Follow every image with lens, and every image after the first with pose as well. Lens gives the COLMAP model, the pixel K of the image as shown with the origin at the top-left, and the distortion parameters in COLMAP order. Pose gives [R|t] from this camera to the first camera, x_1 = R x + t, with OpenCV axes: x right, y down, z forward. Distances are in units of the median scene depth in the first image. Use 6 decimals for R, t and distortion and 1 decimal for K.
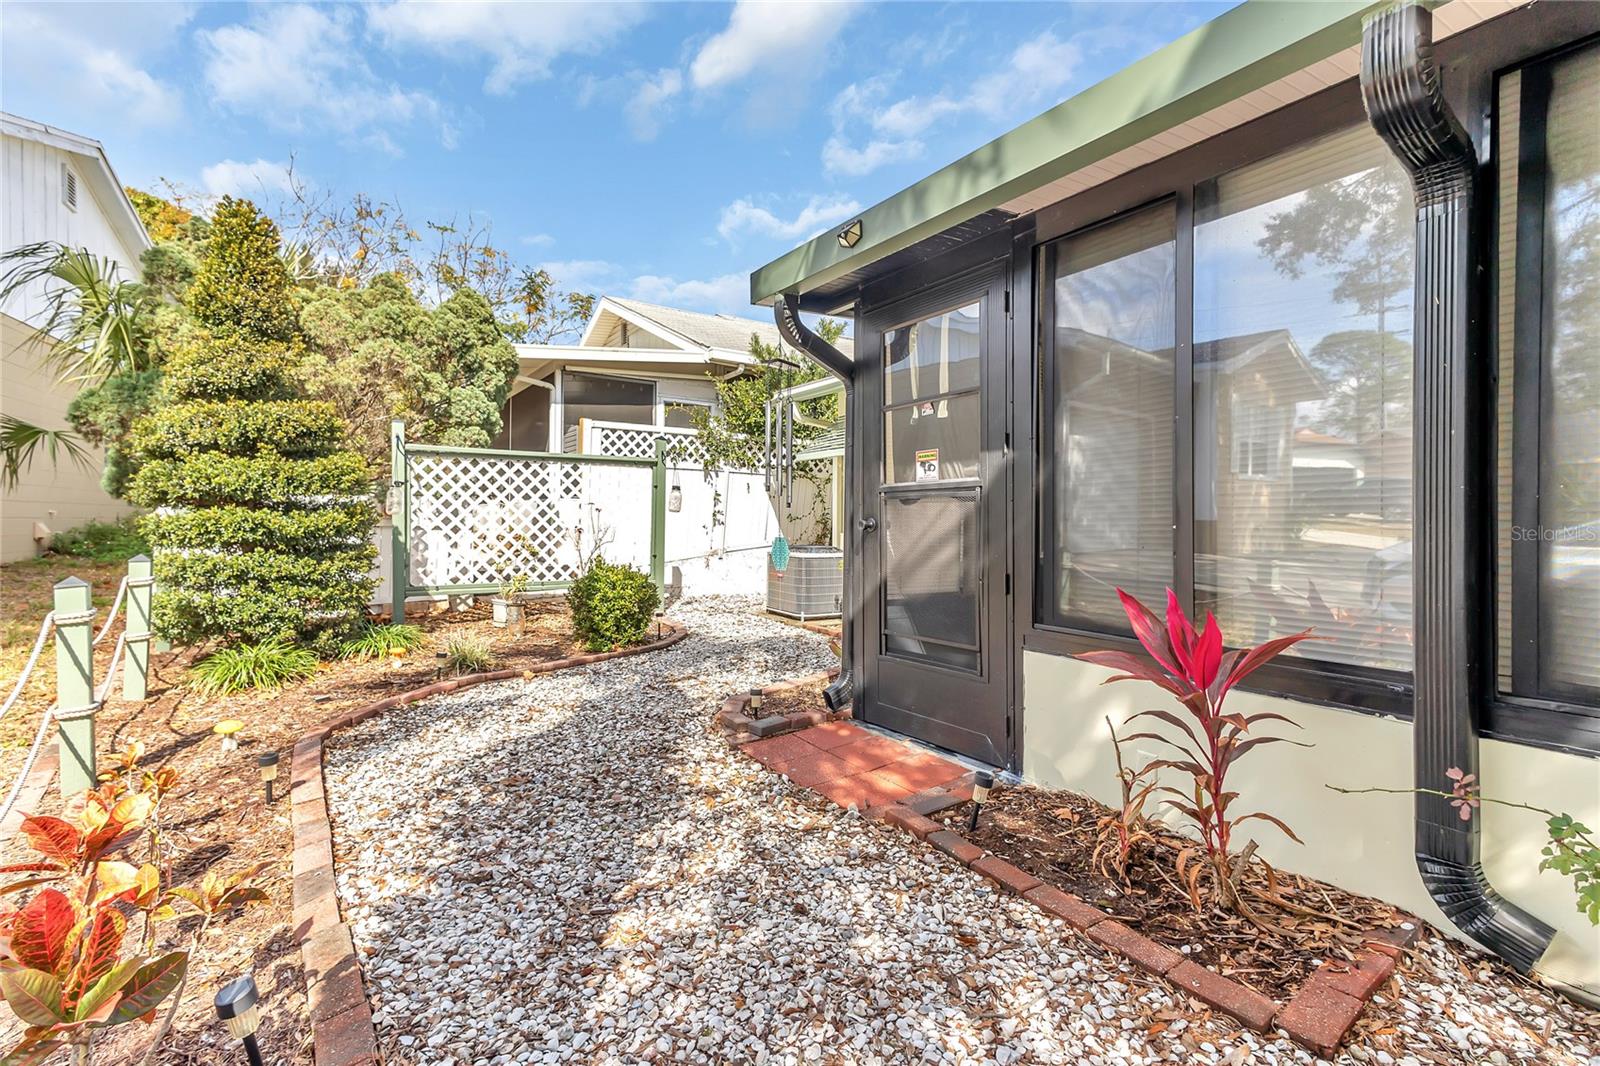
lens RADIAL K [[732.6, 0, 794.5], [0, 732.6, 528.6], [0, 0, 1]] dist [0.026459, -0.000017]
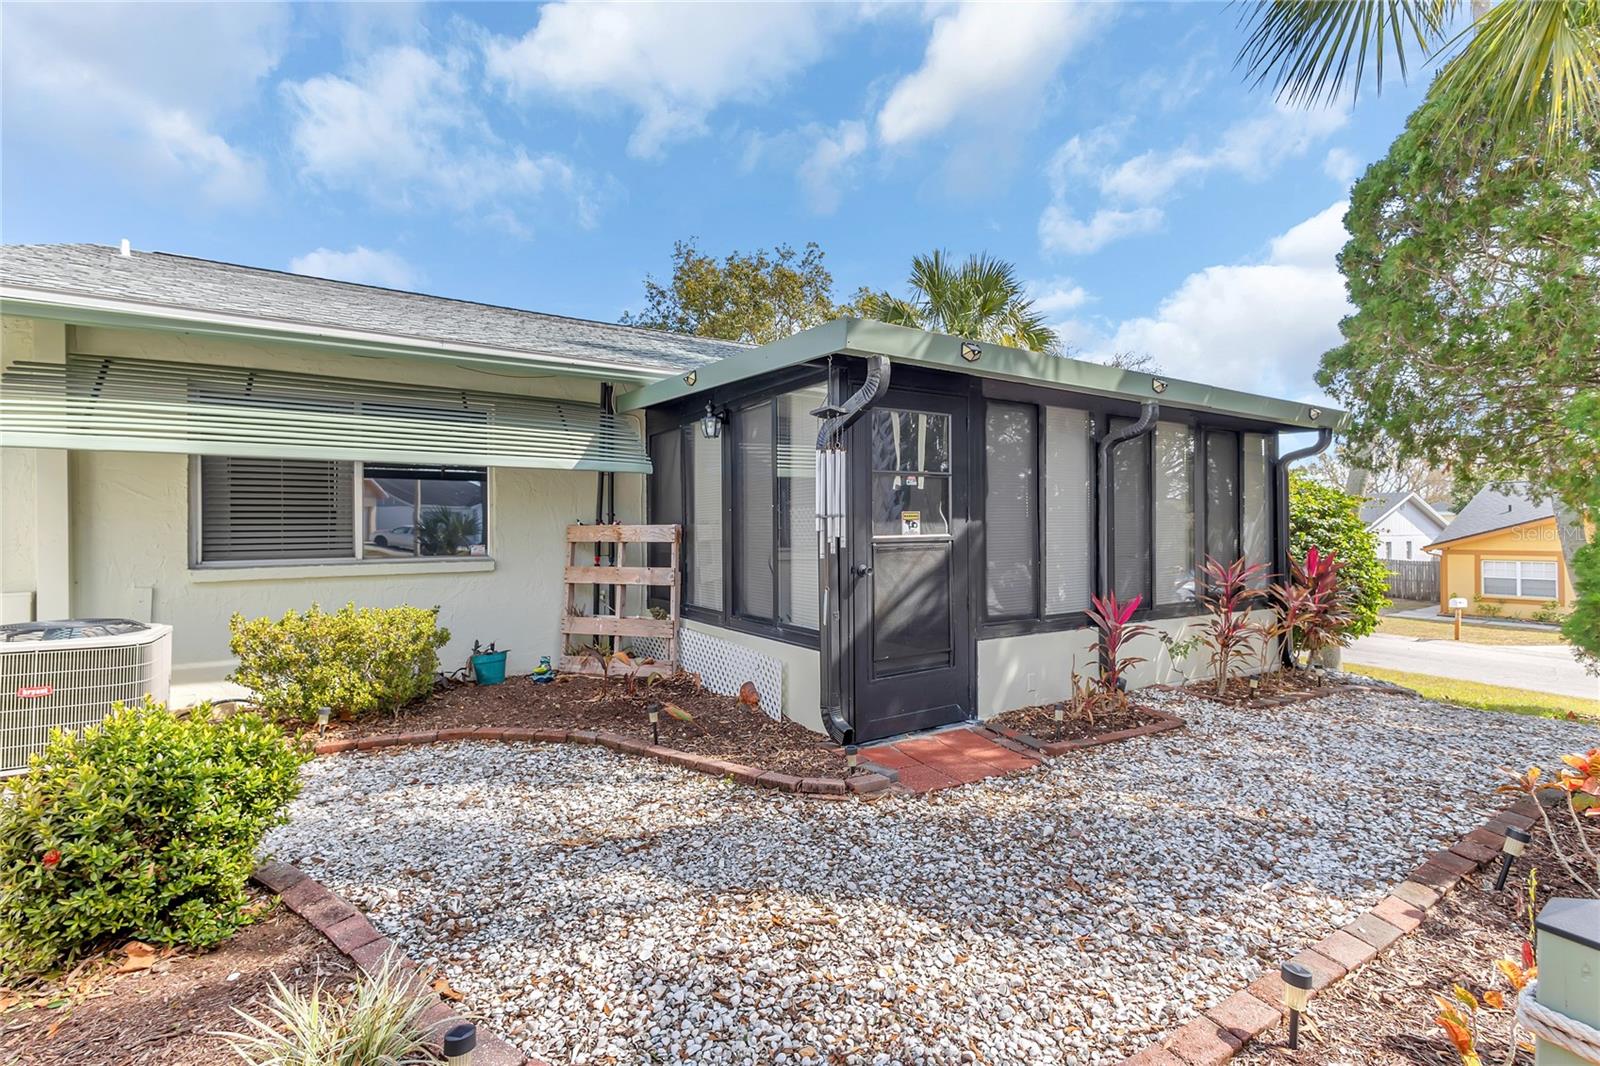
lens RADIAL K [[732.6, 0, 794.5], [0, 732.6, 528.6], [0, 0, 1]] dist [0.026459, -0.000017]
pose [[0.009869, -0.014089, 0.999852, -1.159425], [0.006273, 0.999882, 0.014028, -0.097290], [-0.999932, 0.006134, 0.009956, 1.214261]]
